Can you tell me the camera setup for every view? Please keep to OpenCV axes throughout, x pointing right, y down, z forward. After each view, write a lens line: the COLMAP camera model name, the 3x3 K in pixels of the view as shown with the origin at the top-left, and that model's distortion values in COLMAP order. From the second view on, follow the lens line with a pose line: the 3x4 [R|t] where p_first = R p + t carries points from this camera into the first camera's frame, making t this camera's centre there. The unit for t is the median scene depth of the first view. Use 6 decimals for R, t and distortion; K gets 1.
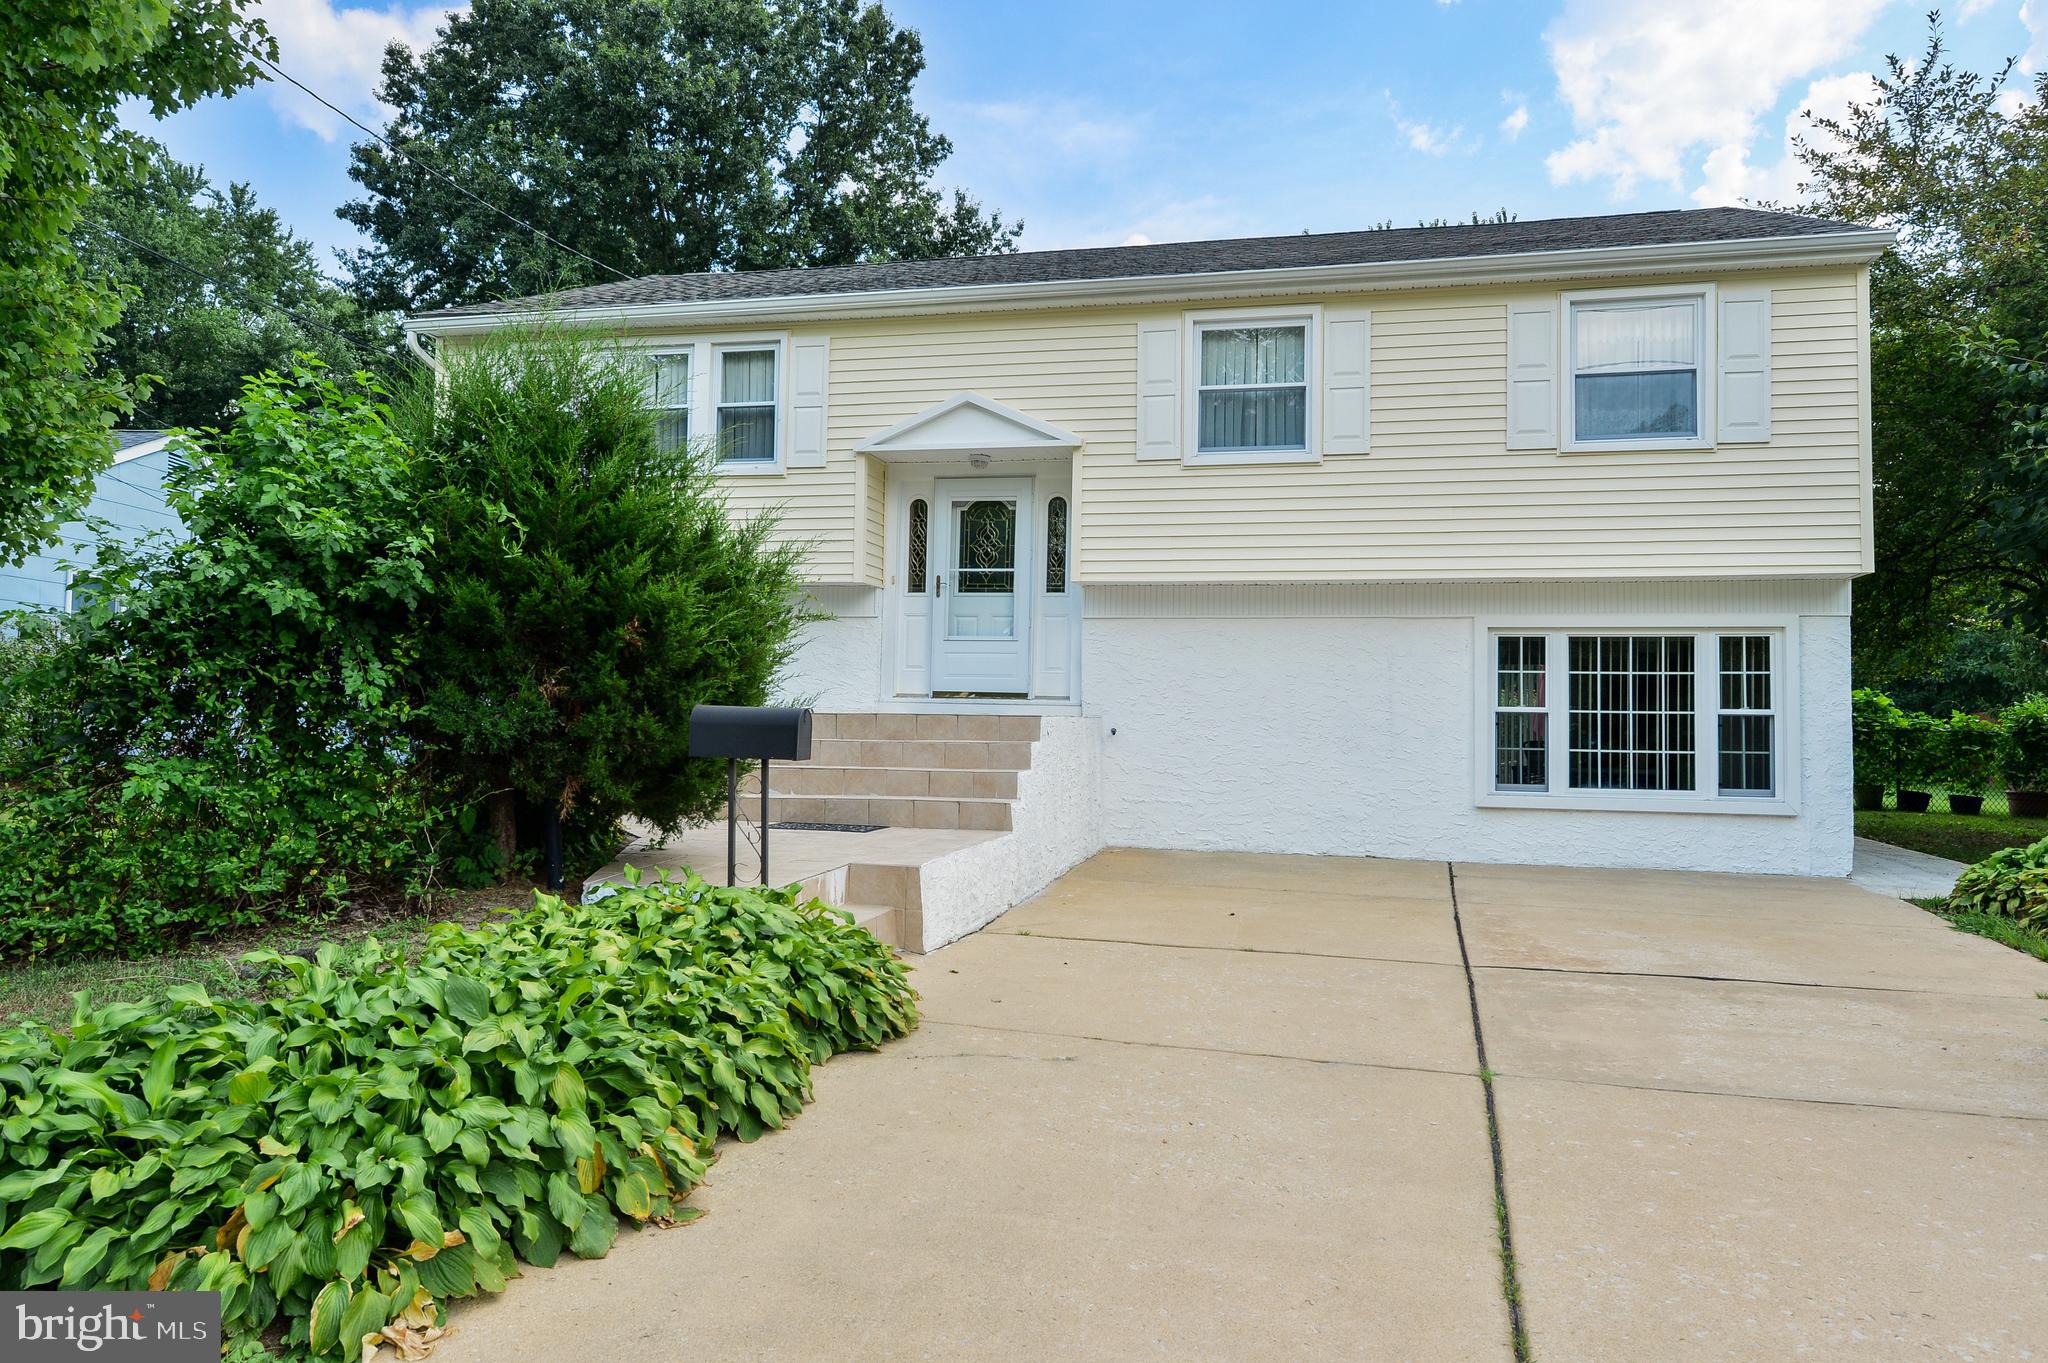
lens RADIAL K [[1434.9, 0, 1034.2], [0, 1434.9, 677.6], [0, 0, 1]] dist [0.011285, -0.011197]
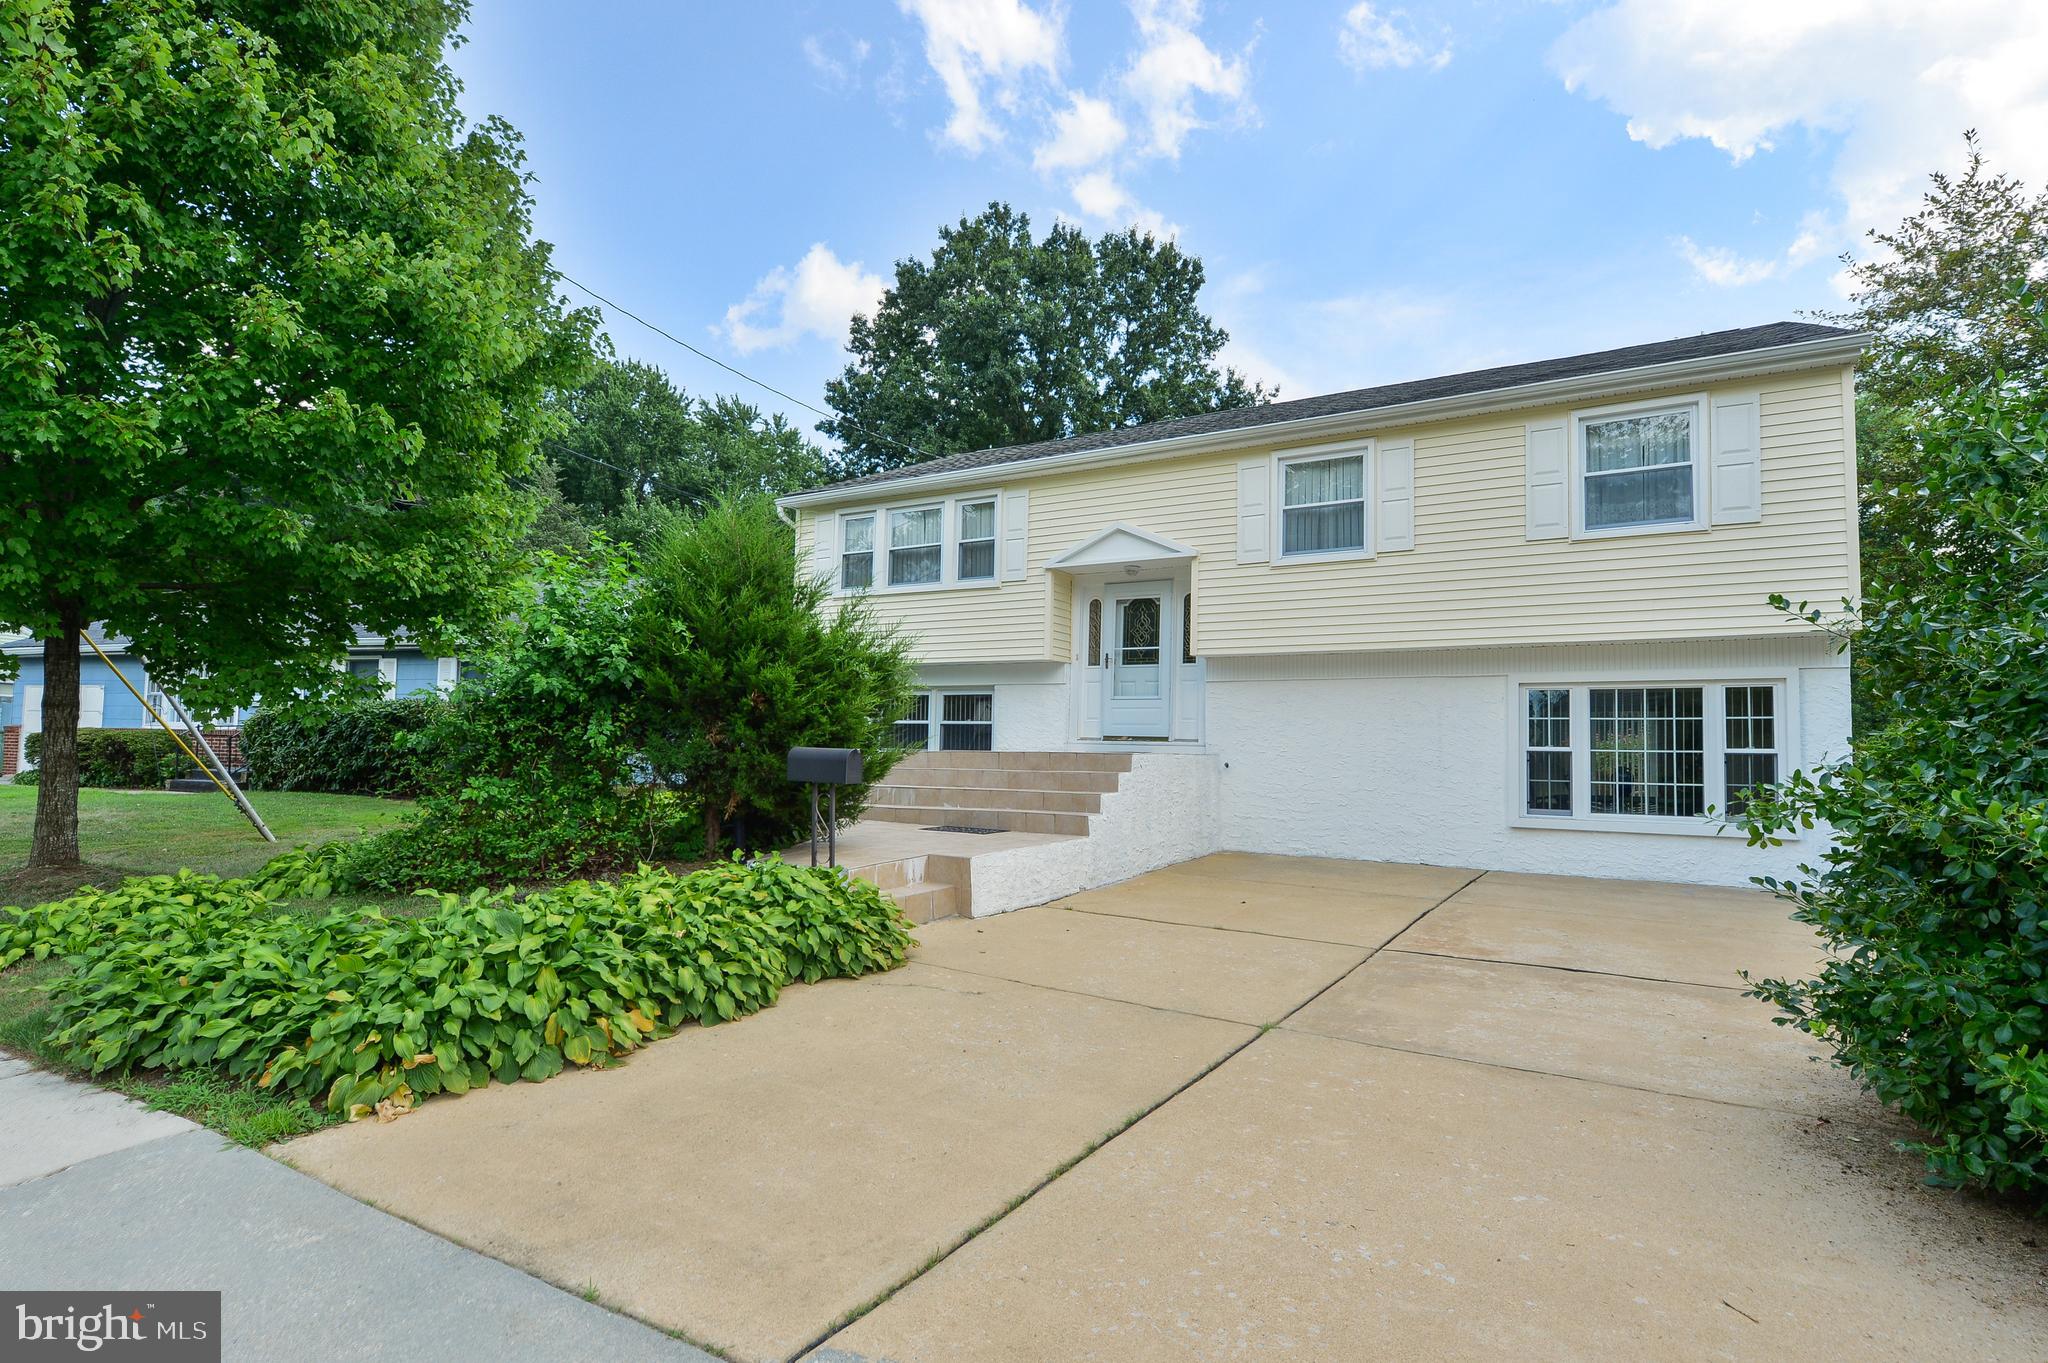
lens RADIAL K [[1034.5, 0, 1011.5], [0, 1034.5, 713.5], [0, 0, 1]] dist [-0.008535, 0.001470]
pose [[0.952841, -0.009924, -0.303307, 0.167770], [0.006907, 0.999915, -0.011019, -0.001544], [0.303390, 0.008404, 0.952829, 0.007817]]
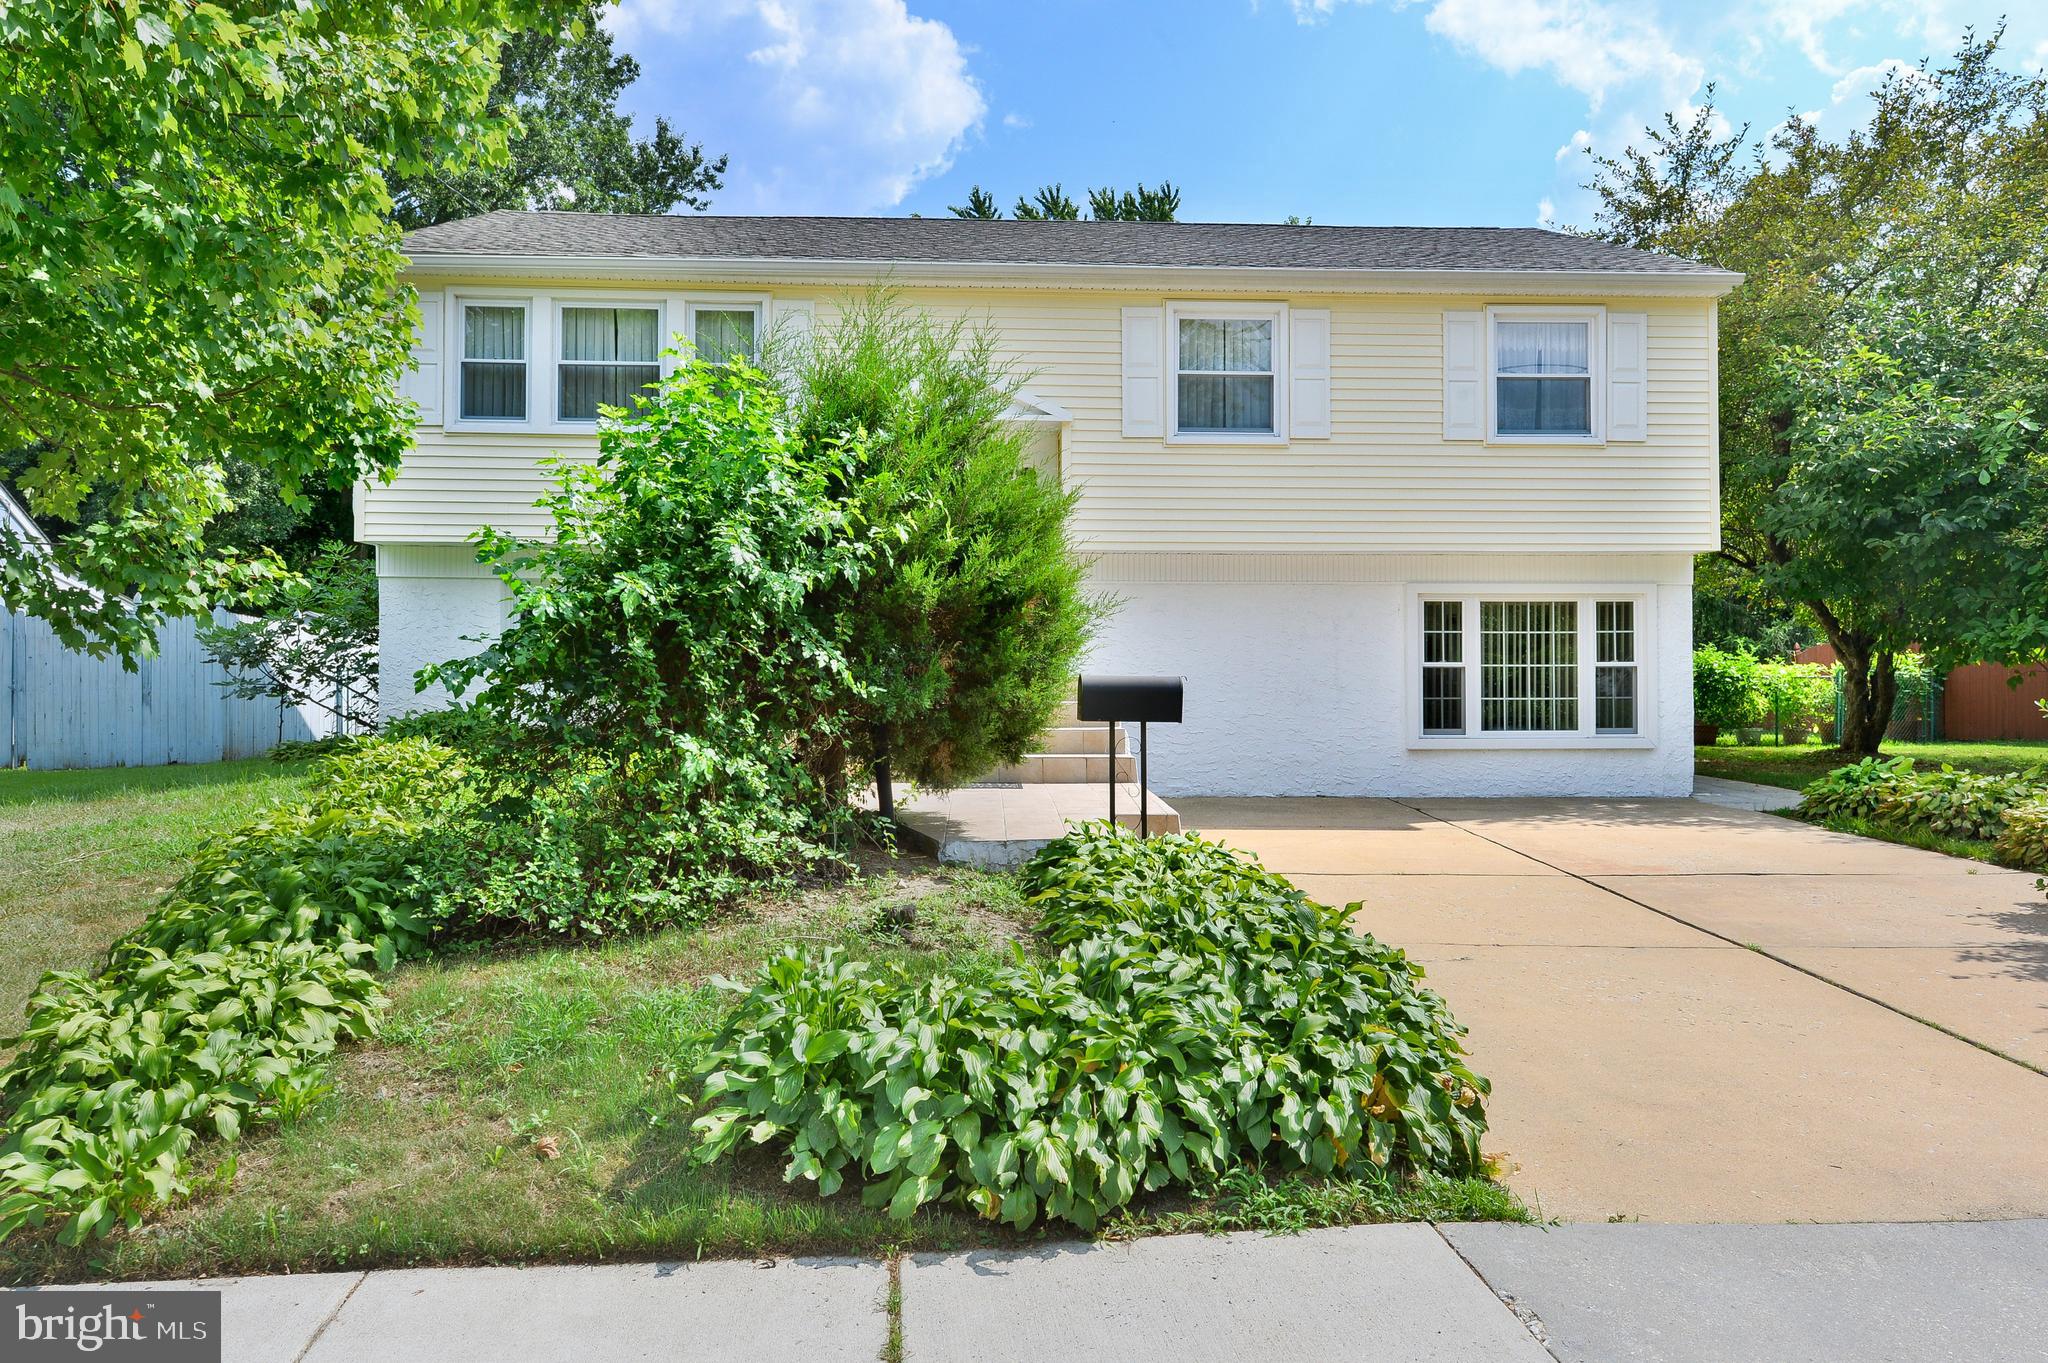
lens RADIAL K [[1434.9, 0, 1018.5], [0, 1434.9, 682.5], [0, 0, 1]] dist [0.011285, -0.011197]
pose [[0.956149, -0.018315, 0.292308, -0.331149], [0.007591, 0.999257, 0.037780, -0.009905], [-0.292783, -0.033904, 0.955578, -0.010630]]
